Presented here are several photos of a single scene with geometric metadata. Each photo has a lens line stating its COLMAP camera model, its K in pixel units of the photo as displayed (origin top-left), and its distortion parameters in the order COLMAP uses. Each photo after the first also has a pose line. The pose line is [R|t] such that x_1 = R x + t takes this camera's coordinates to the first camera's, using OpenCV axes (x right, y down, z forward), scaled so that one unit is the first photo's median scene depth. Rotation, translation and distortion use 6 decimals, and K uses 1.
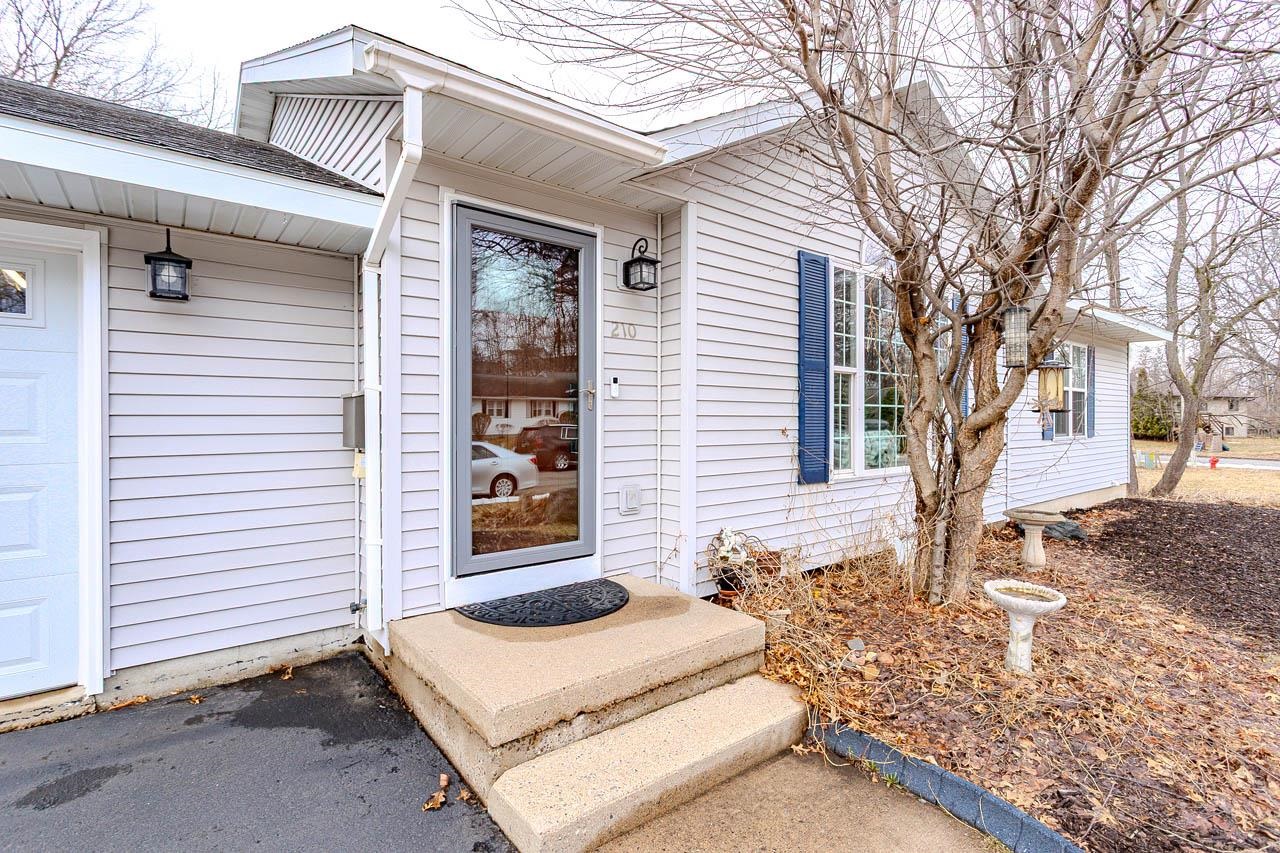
lens RADIAL K [[598.4, 0, 641.2], [0, 598.4, 420.6], [0, 0, 1]] dist [0.001398, 0.000369]
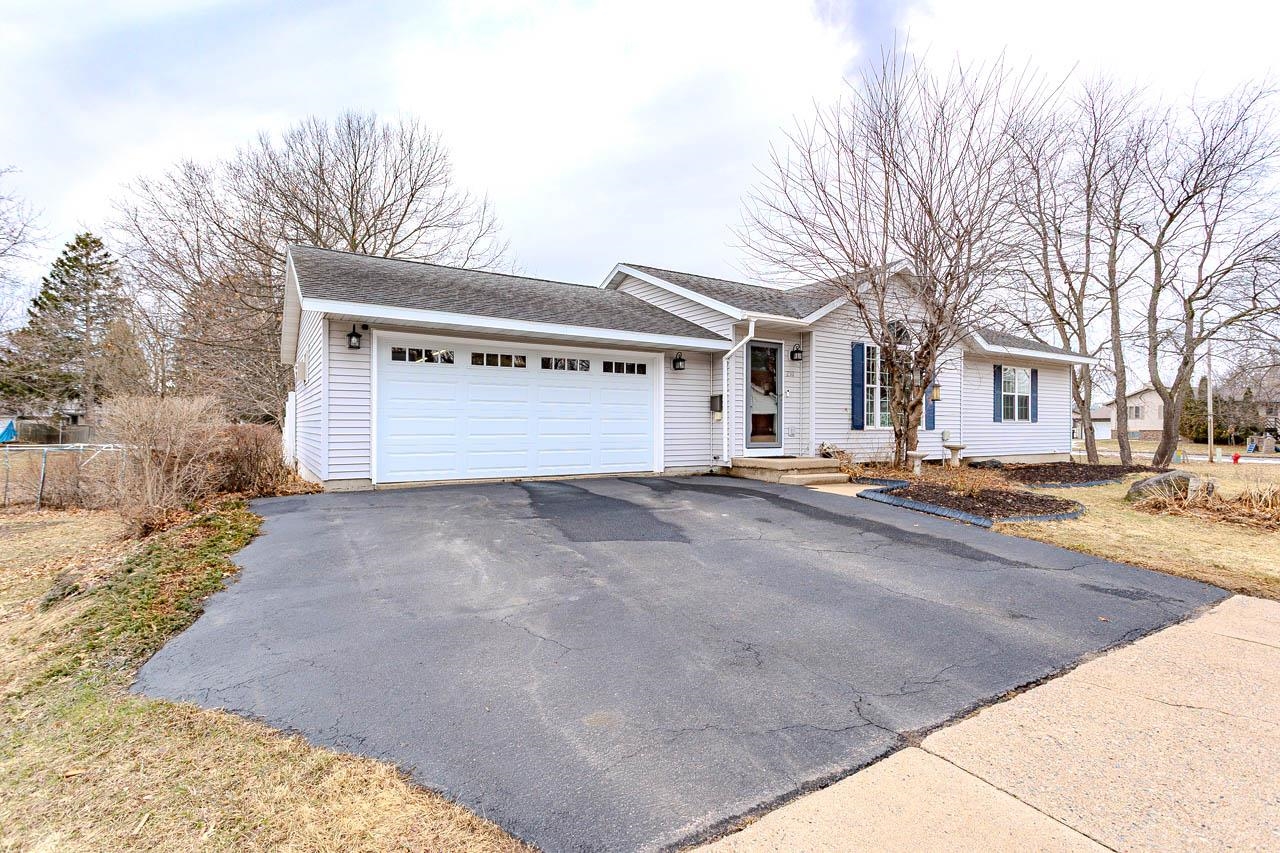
lens RADIAL K [[598.4, 0, 637.3], [0, 598.4, 429.2], [0, 0, 1]] dist [0.001398, 0.000369]
pose [[0.993760, 0.004108, -0.111466, -0.381592], [-0.003935, 0.999991, 0.001771, 0.102840], [0.111473, -0.001322, 0.993767, -1.725224]]
